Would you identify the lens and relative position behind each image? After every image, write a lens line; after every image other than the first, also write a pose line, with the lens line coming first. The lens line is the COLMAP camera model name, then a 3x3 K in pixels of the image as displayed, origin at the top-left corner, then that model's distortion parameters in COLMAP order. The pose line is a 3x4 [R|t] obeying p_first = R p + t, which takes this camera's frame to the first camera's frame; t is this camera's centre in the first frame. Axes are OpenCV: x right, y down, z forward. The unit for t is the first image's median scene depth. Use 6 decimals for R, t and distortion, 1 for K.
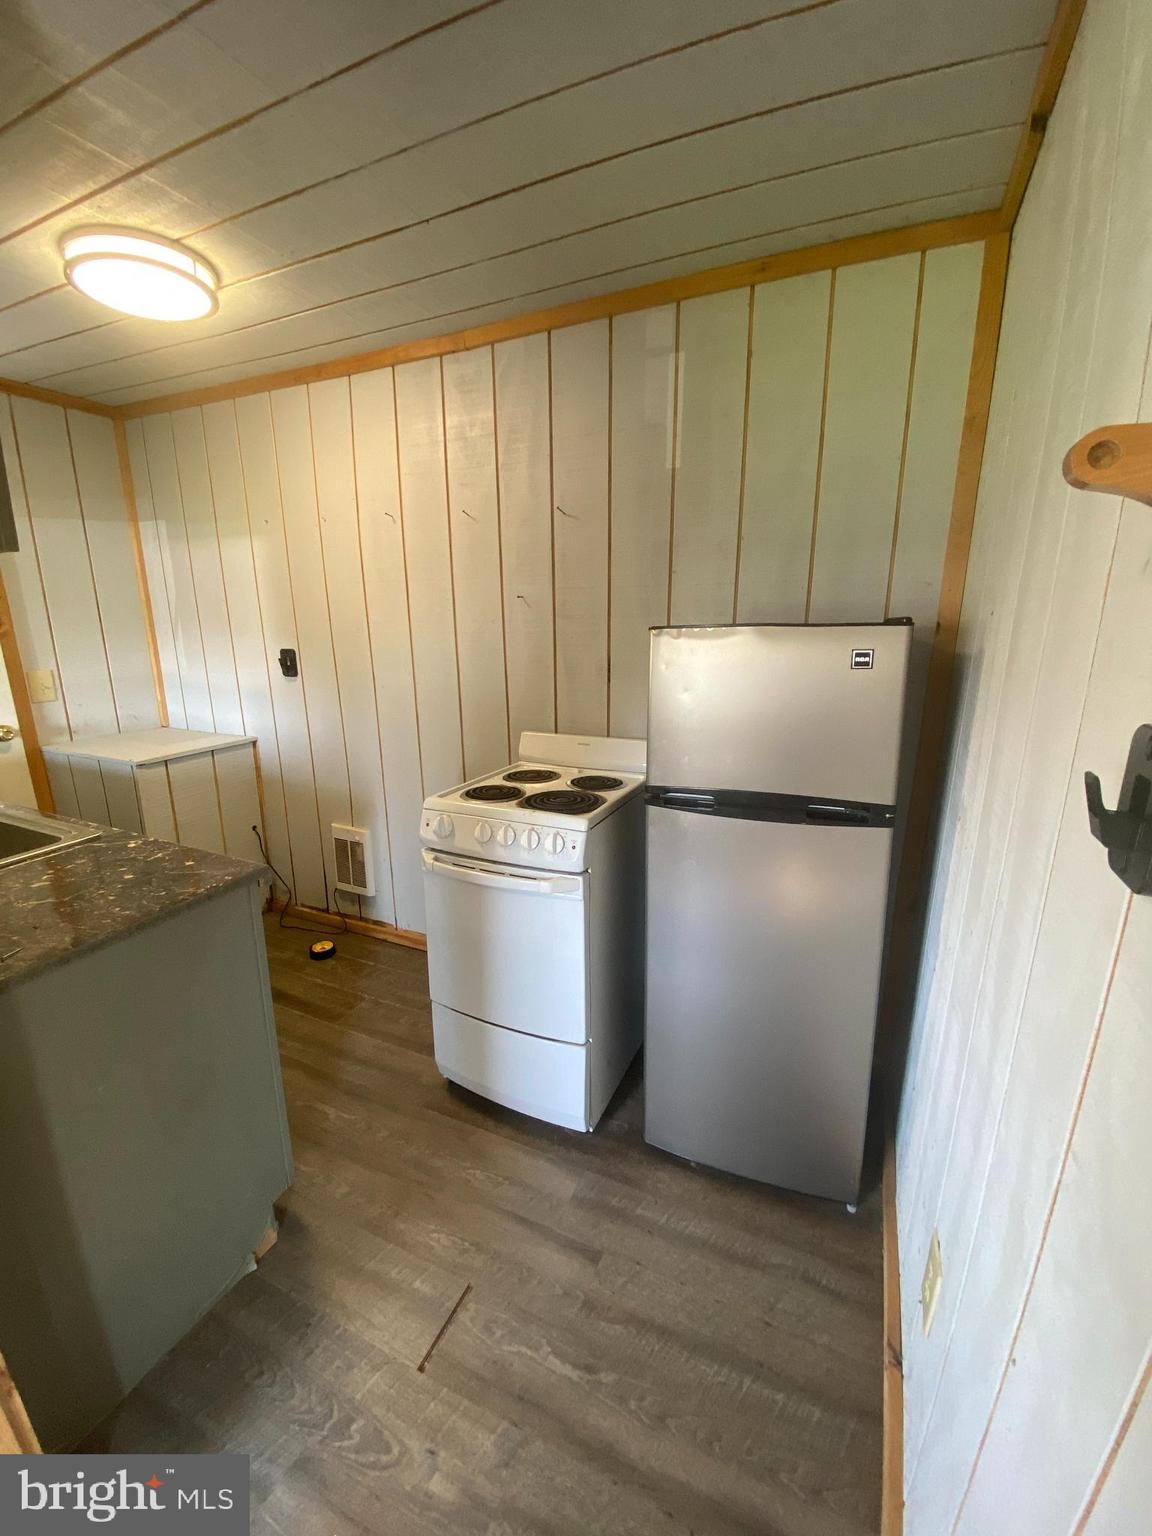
lens RADIAL K [[621.9, 0, 575.6], [0, 621.9, 766.8], [0, 0, 1]] dist [-0.019345, -0.000545]
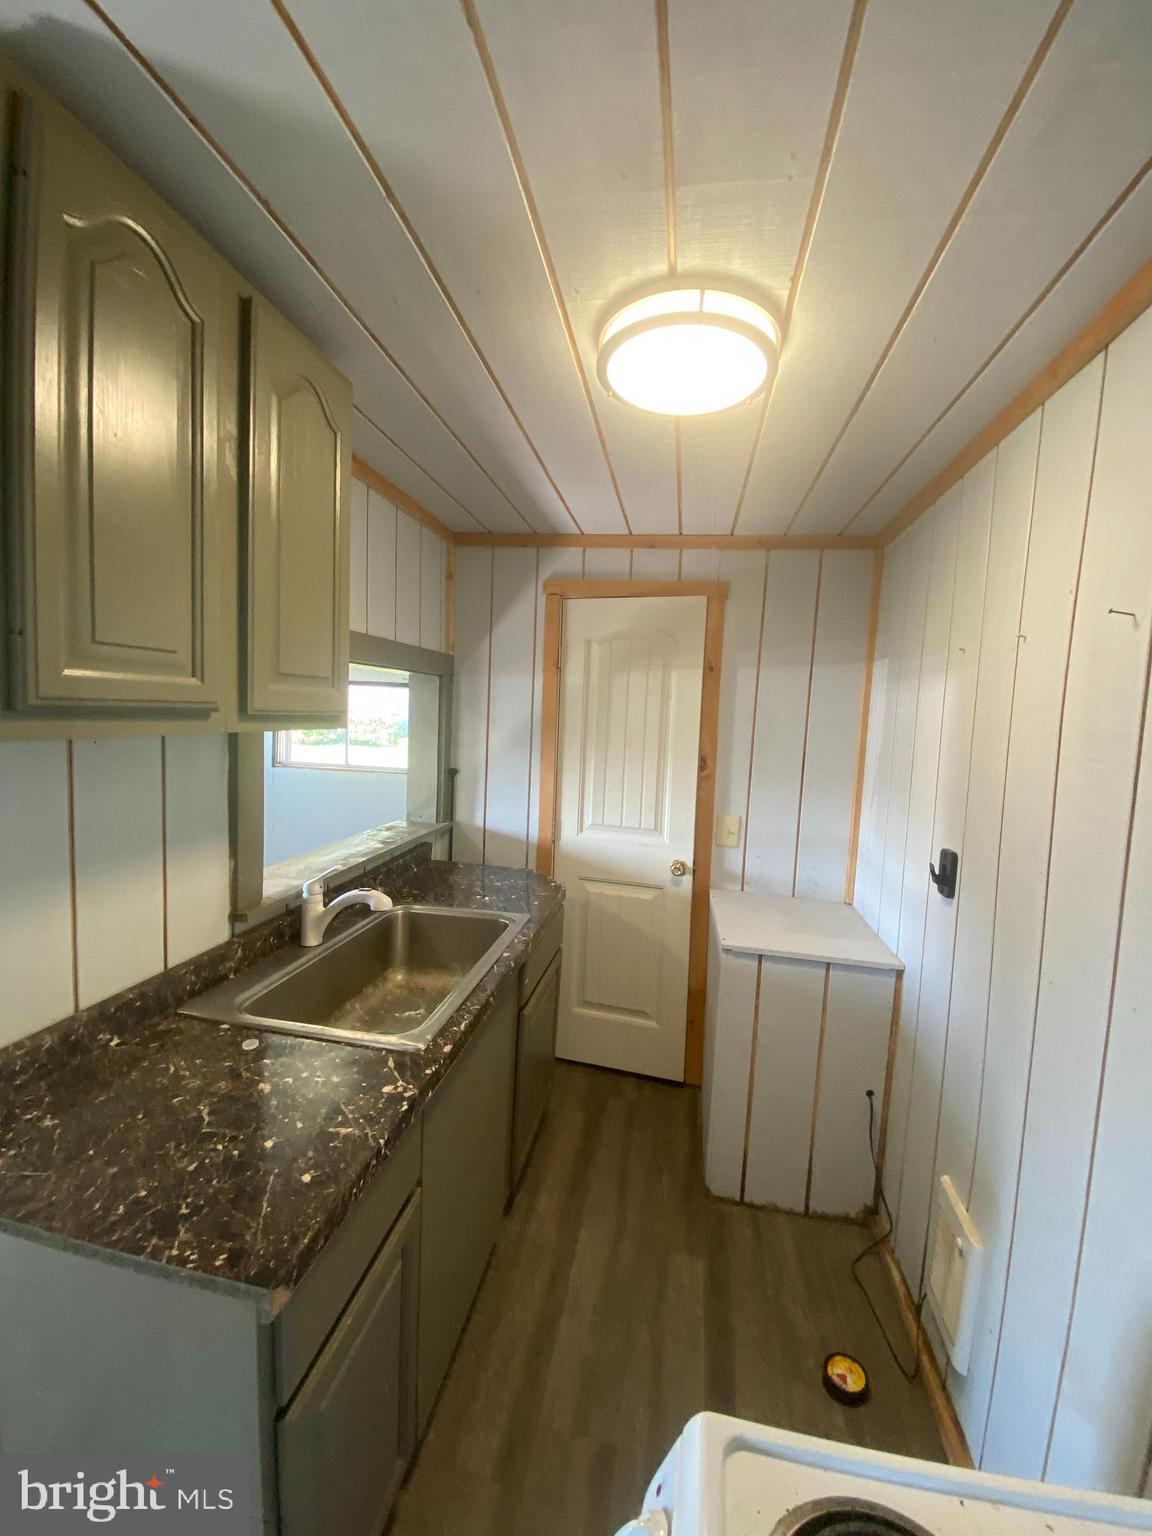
lens RADIAL K [[621.9, 0, 575.9], [0, 621.9, 758.8], [0, 0, 1]] dist [-0.019345, -0.000545]
pose [[0.237553, 0.077479, -0.968280, 0.031872], [-0.283626, 0.958909, 0.007145, -0.309107], [0.929045, 0.272931, 0.249767, 0.855647]]
